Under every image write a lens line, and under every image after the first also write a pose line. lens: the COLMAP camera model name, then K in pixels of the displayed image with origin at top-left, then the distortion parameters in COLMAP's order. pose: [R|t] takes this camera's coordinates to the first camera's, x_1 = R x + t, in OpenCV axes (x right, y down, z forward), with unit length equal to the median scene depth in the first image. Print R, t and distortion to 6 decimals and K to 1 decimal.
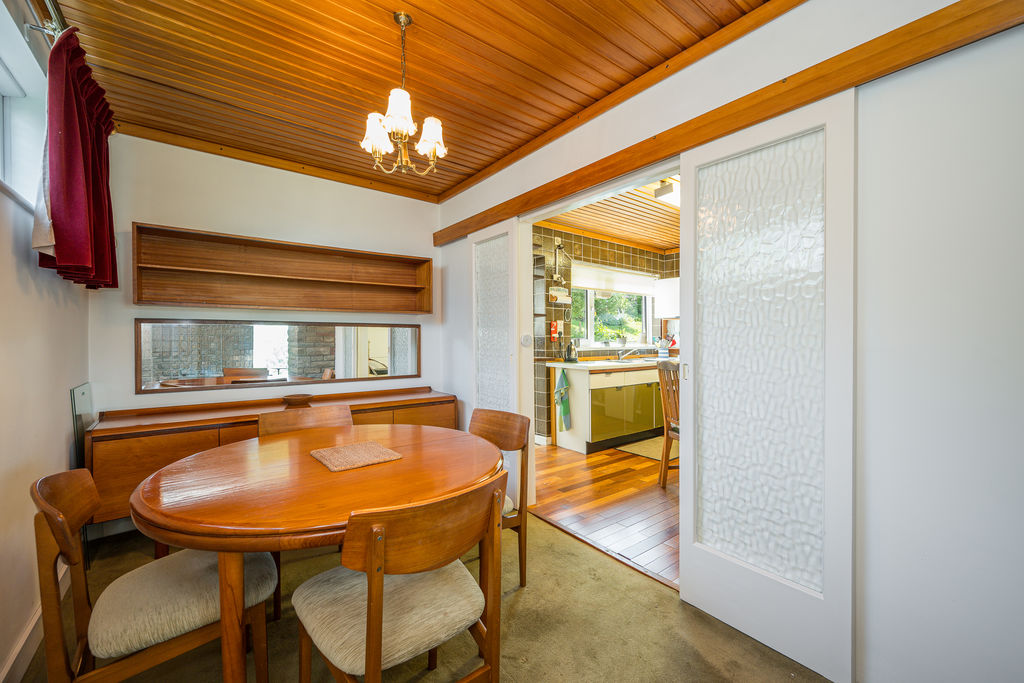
lens RADIAL K [[411.3, 0, 522.8], [0, 411.3, 342.7], [0, 0, 1]] dist [-0.004200, 0.001108]
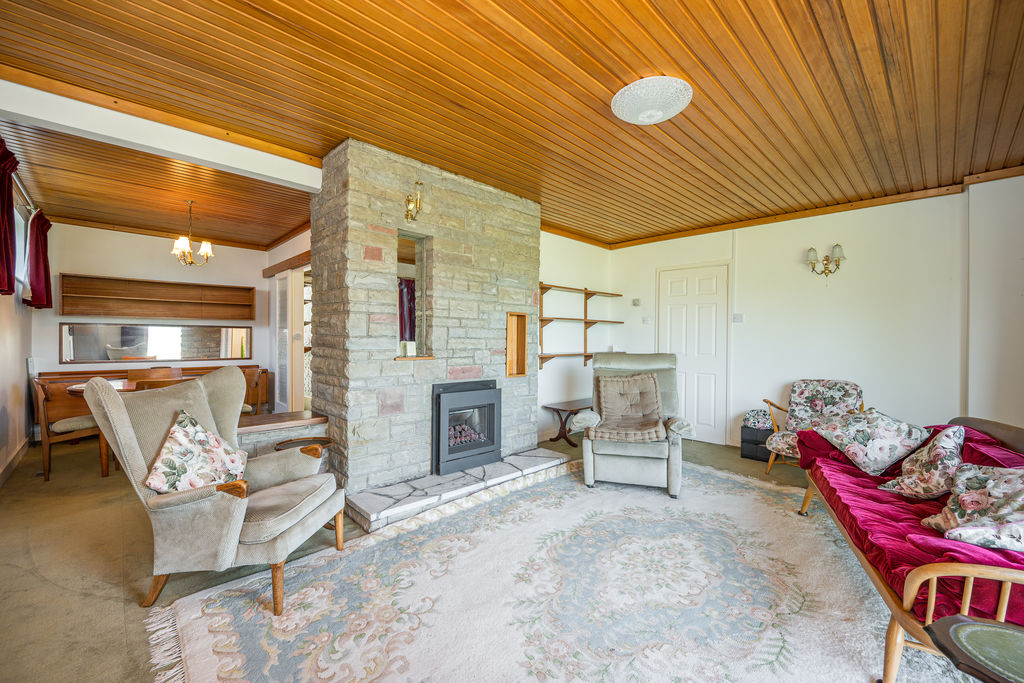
lens RADIAL K [[411.3, 0, 519.3], [0, 411.3, 338.5], [0, 0, 1]] dist [-0.004200, 0.001108]
pose [[0.993149, 0.009505, 0.116466, 0.879848], [-0.008885, 0.999943, -0.005841, 0.004114], [-0.116515, 0.004766, 0.993177, -1.054212]]
